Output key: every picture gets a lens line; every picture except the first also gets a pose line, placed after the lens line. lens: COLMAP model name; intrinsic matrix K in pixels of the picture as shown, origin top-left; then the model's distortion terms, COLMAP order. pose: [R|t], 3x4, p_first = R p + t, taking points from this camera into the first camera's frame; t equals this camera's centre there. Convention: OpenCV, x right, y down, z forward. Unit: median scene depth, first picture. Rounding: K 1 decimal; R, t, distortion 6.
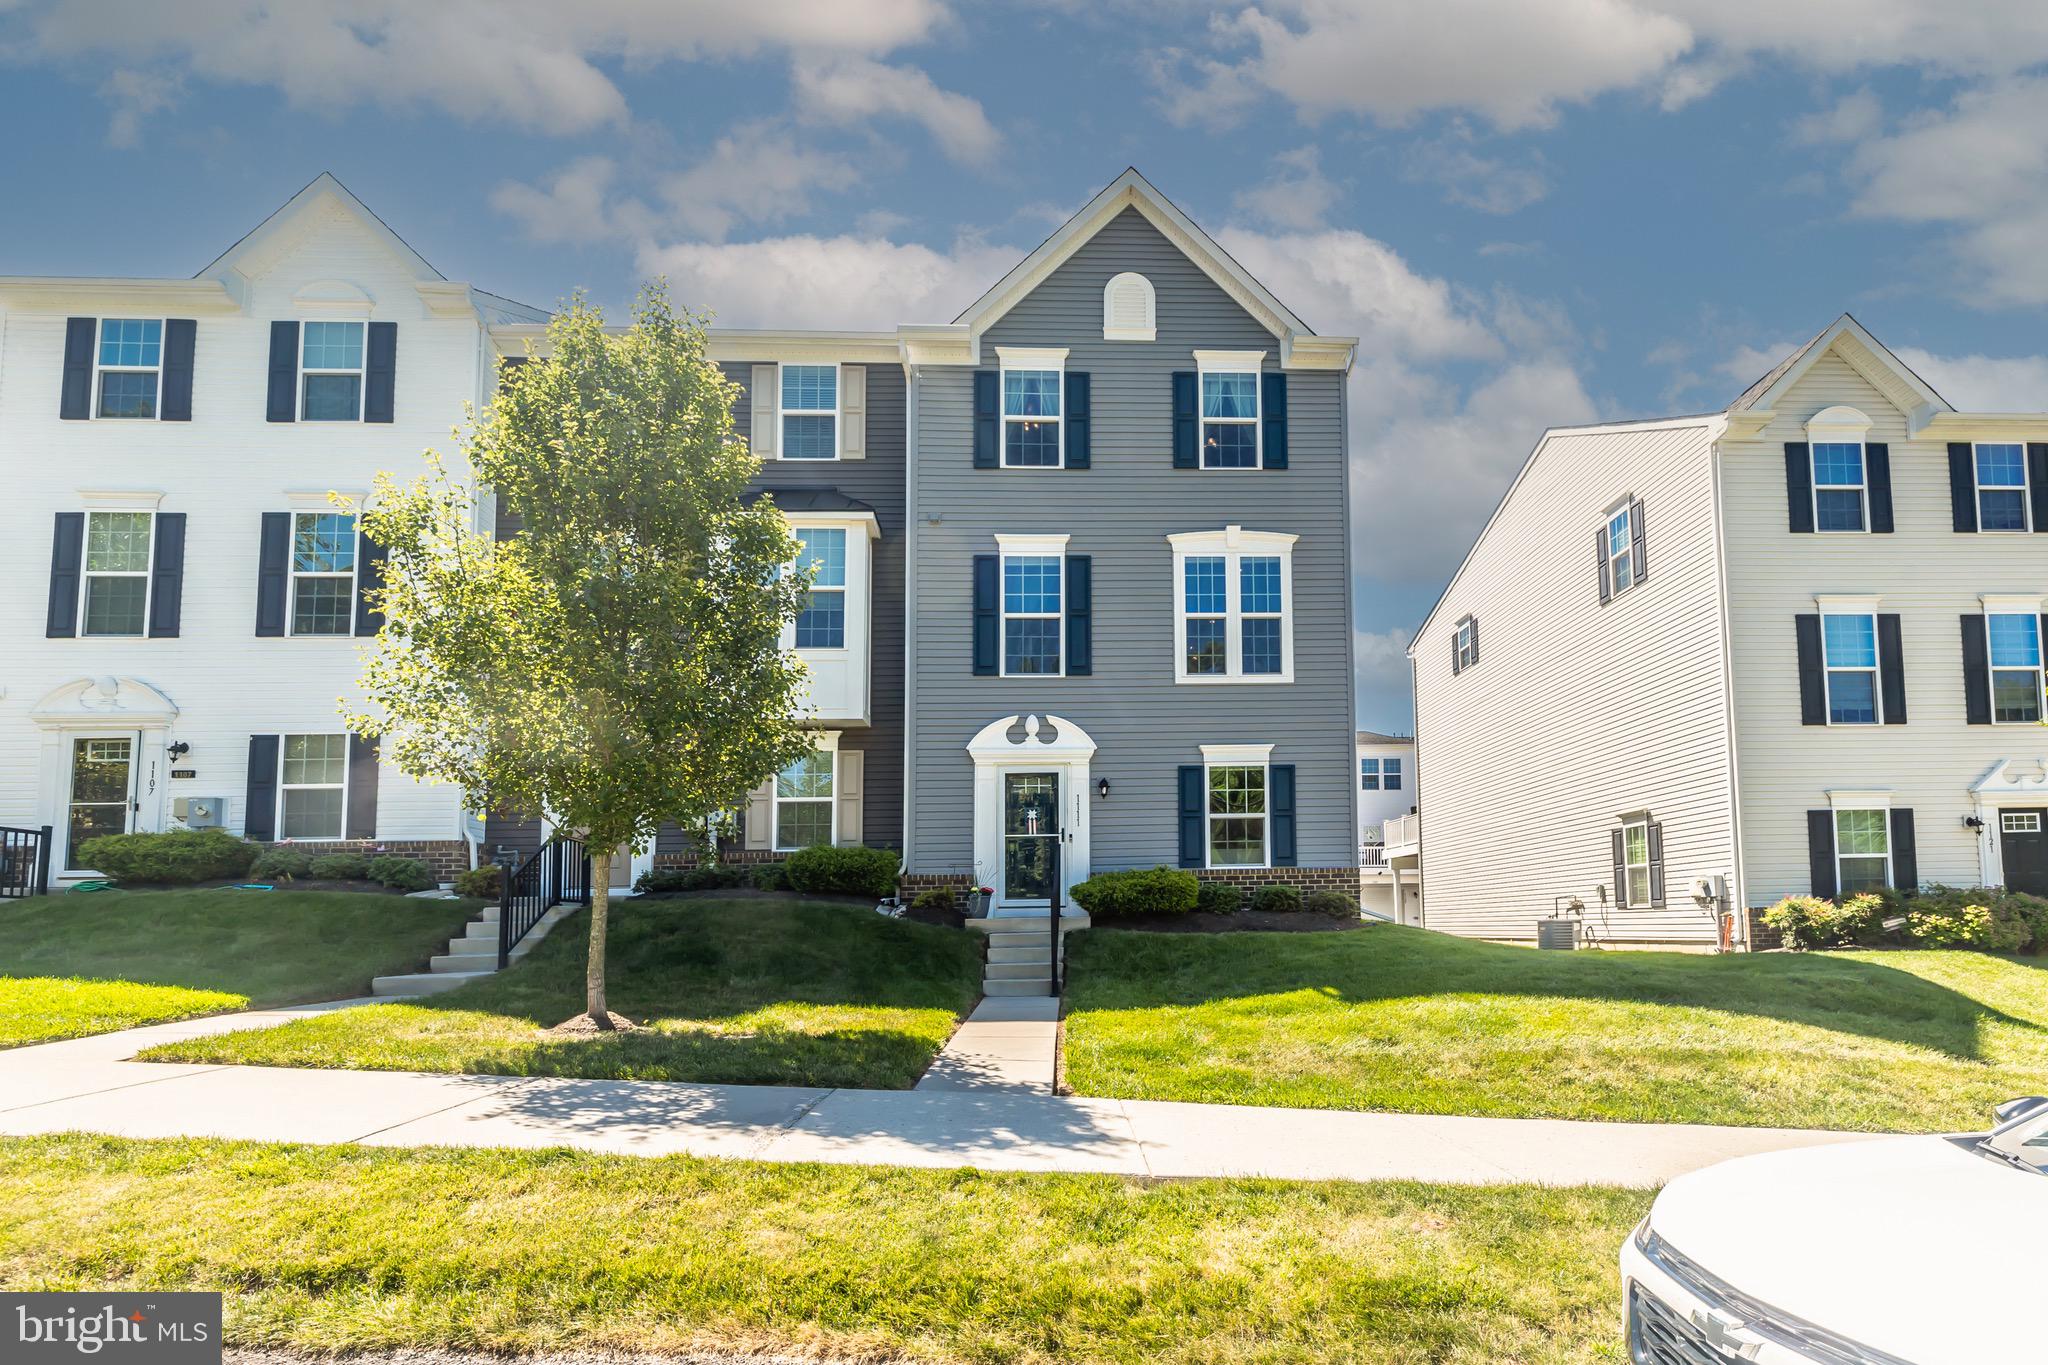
lens RADIAL K [[876.3, 0, 1034.3], [0, 876.3, 664.9], [0, 0, 1]] dist [0.000040, 0.000197]
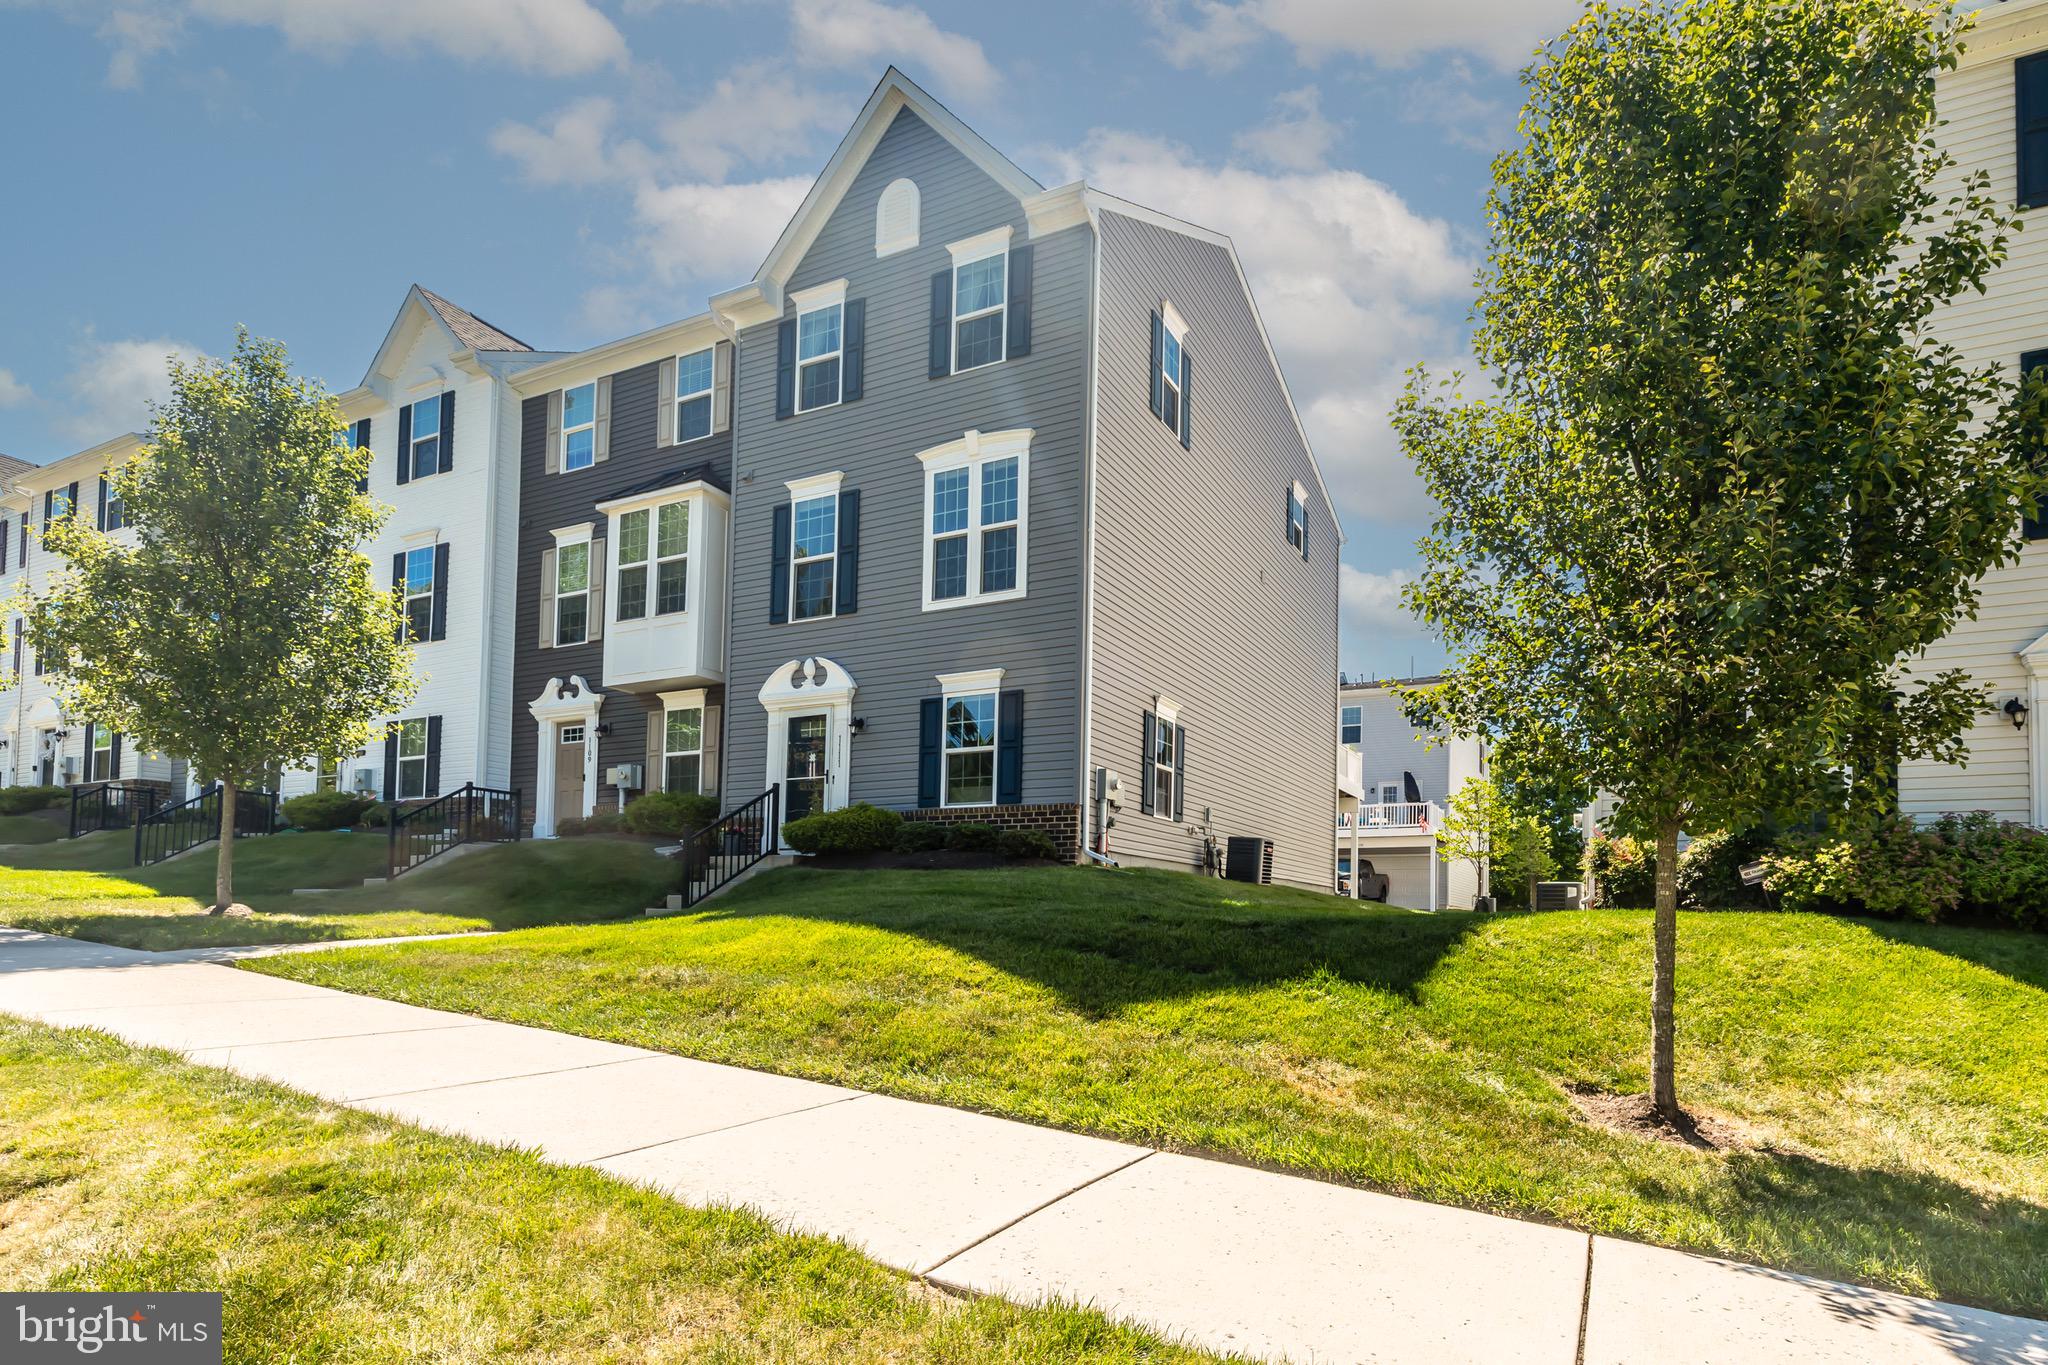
lens RADIAL K [[876.3, 0, 1034.3], [0, 876.3, 664.9], [0, 0, 1]] dist [0.000040, 0.000197]
pose [[0.917014, -0.079468, -0.390859, 0.619859], [0.094560, 0.995328, 0.019485, 0.069250], [0.387485, -0.054828, 0.920244, 0.183838]]
